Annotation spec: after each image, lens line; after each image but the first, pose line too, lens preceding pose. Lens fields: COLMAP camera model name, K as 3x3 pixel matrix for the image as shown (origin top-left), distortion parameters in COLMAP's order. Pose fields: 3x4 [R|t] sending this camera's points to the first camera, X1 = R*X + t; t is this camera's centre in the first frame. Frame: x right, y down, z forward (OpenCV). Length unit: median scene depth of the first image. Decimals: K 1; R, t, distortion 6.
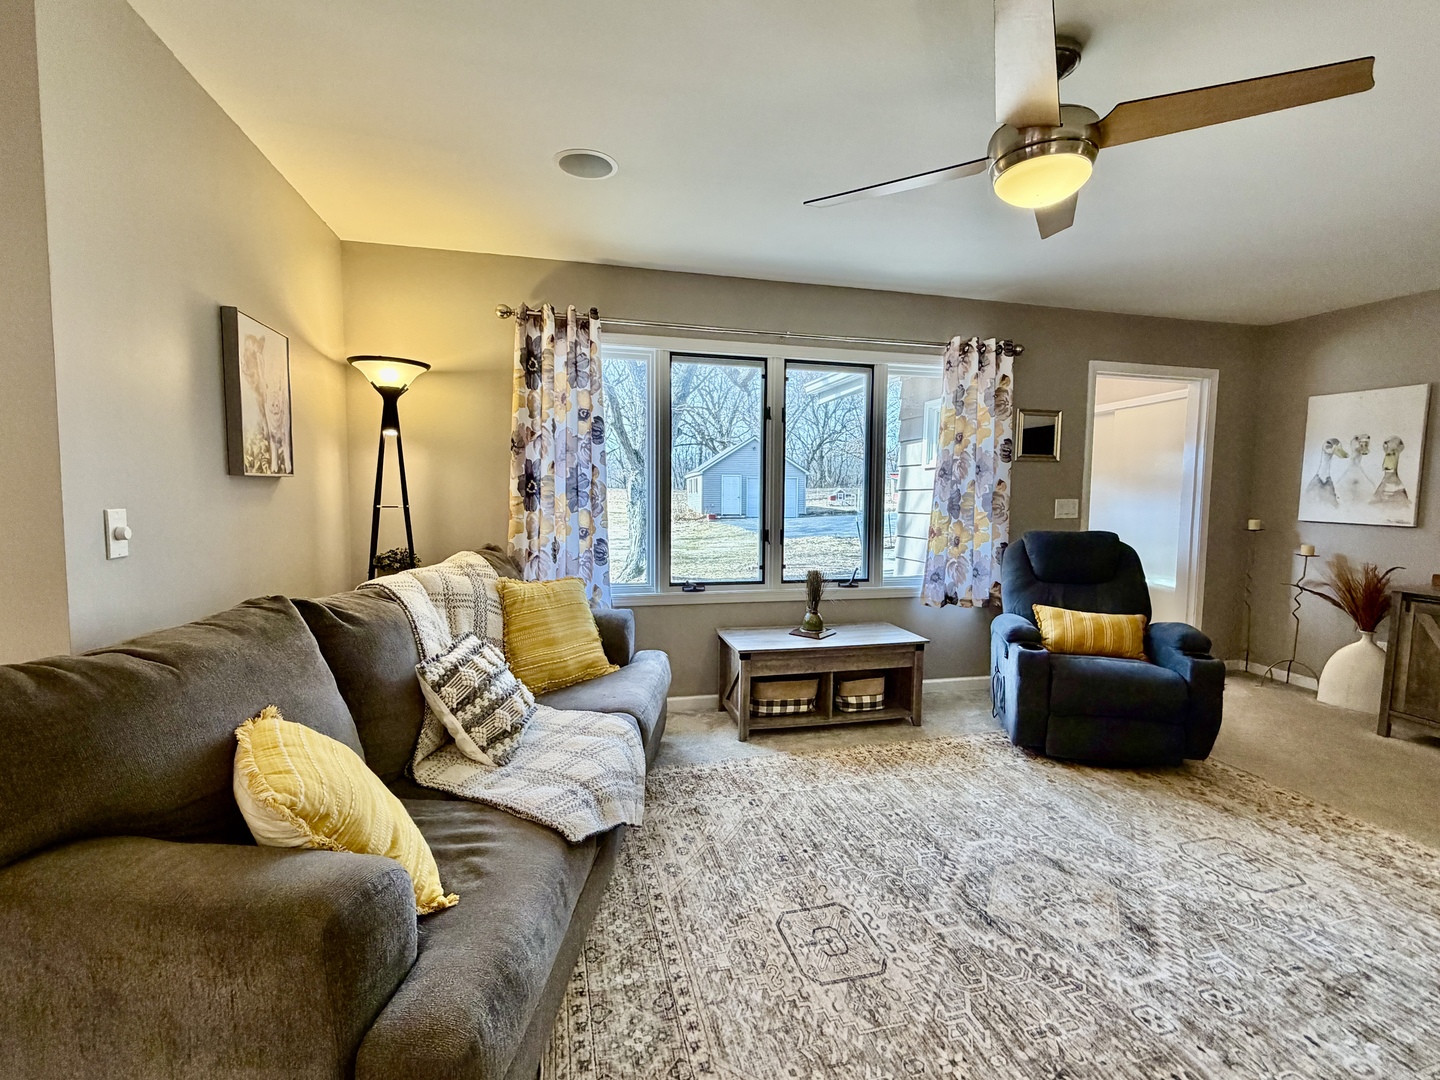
lens RADIAL K [[659.5, 0, 720.0], [0, 659.5, 540.0], [0, 0, 1]] dist [-0.002594, -0.000110]
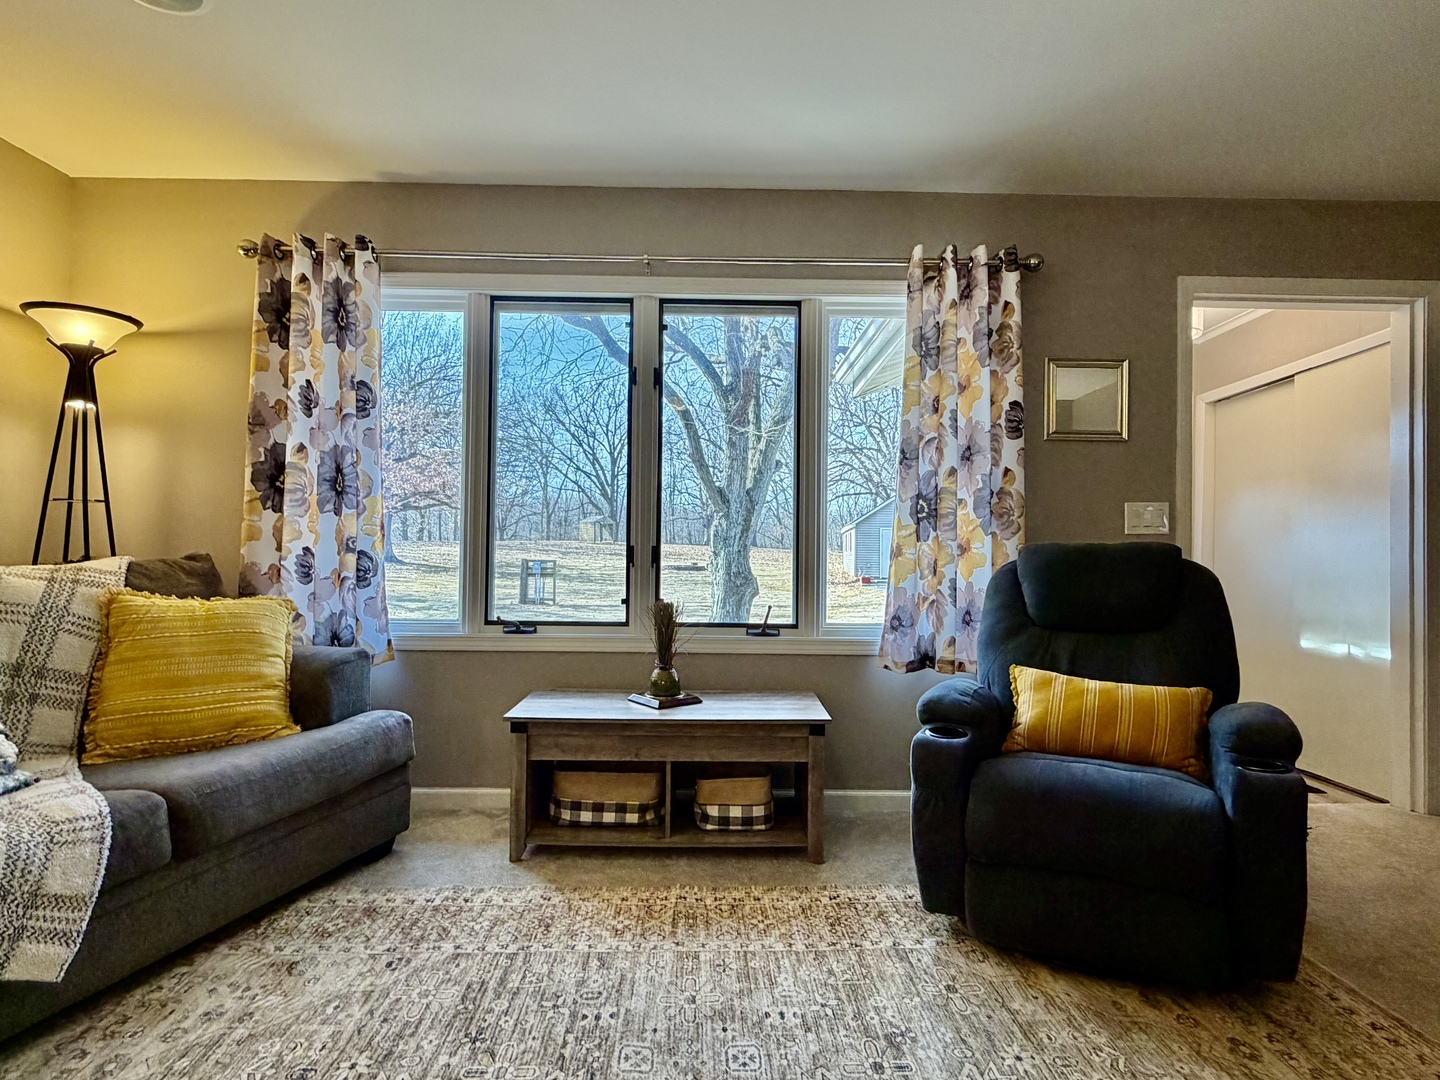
lens RADIAL K [[800.3, 0, 720.0], [0, 800.3, 540.0], [0, 0, 1]] dist [-0.001138, -0.000707]
pose [[0.973343, -0.002420, -0.229339, 0.386367], [-0.018477, 0.995867, -0.088924, 0.055519], [0.228607, 0.090791, 0.969276, 0.247890]]
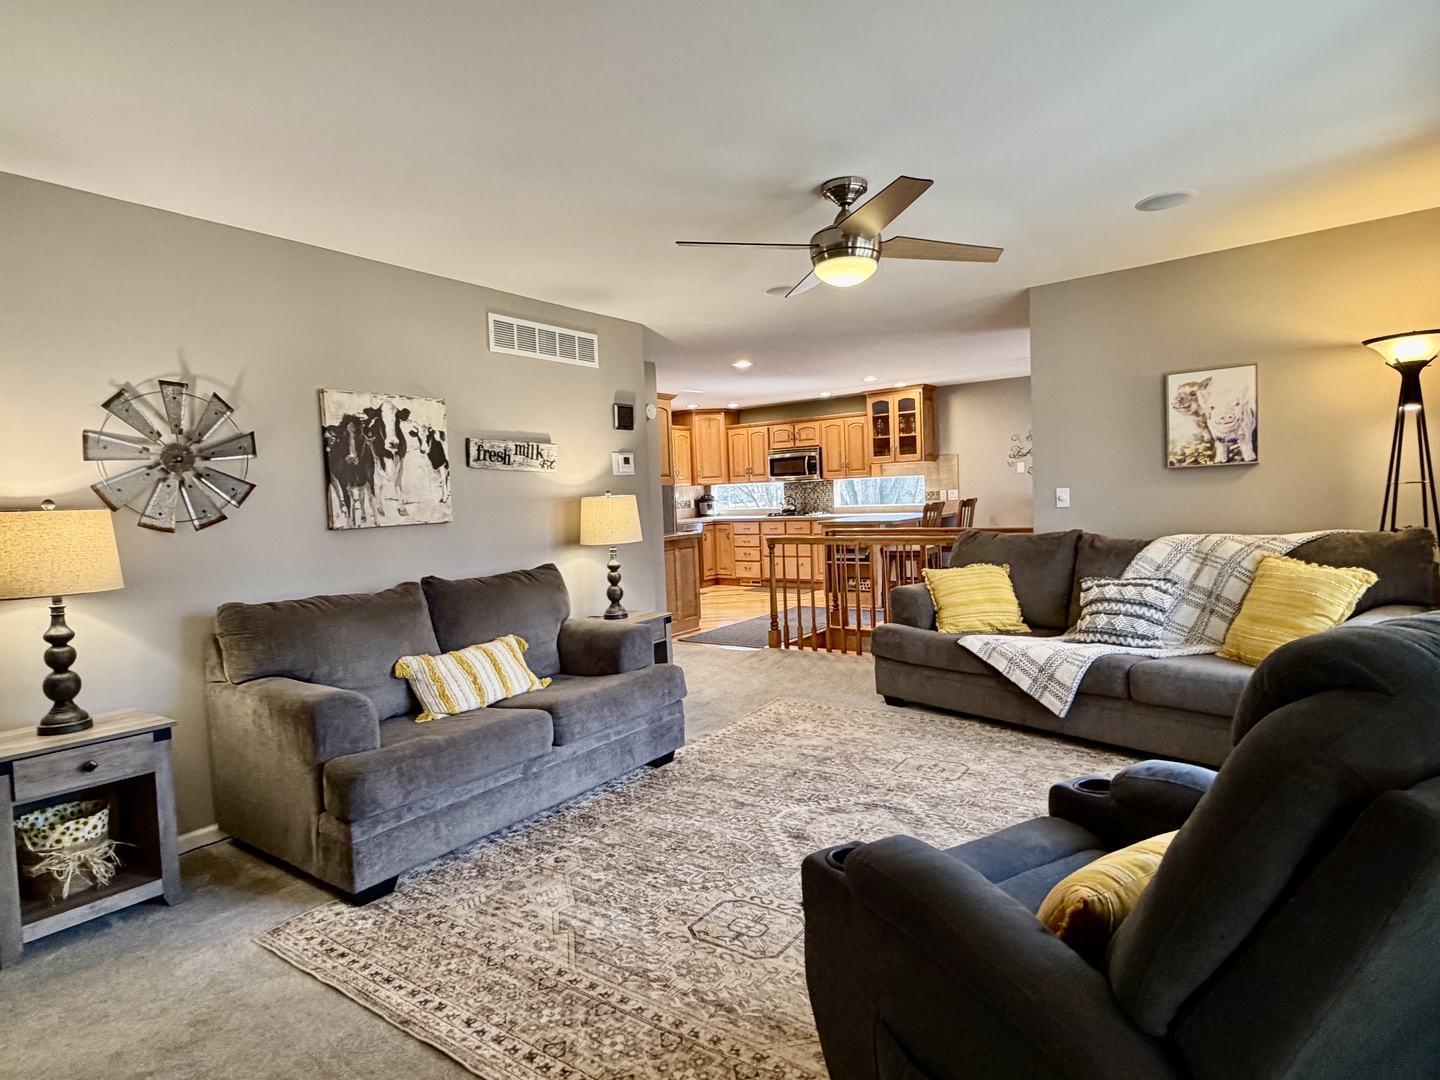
lens RADIAL K [[815.0, 0, 720.0], [0, 815.0, 540.0], [0, 0, 1]] dist [0.001537, -0.001484]
pose [[-0.760302, 0.060645, -0.646733, 0.946134], [-0.013804, 0.993899, 0.109428, -0.075243], [0.649423, 0.092126, -0.754826, 1.113801]]
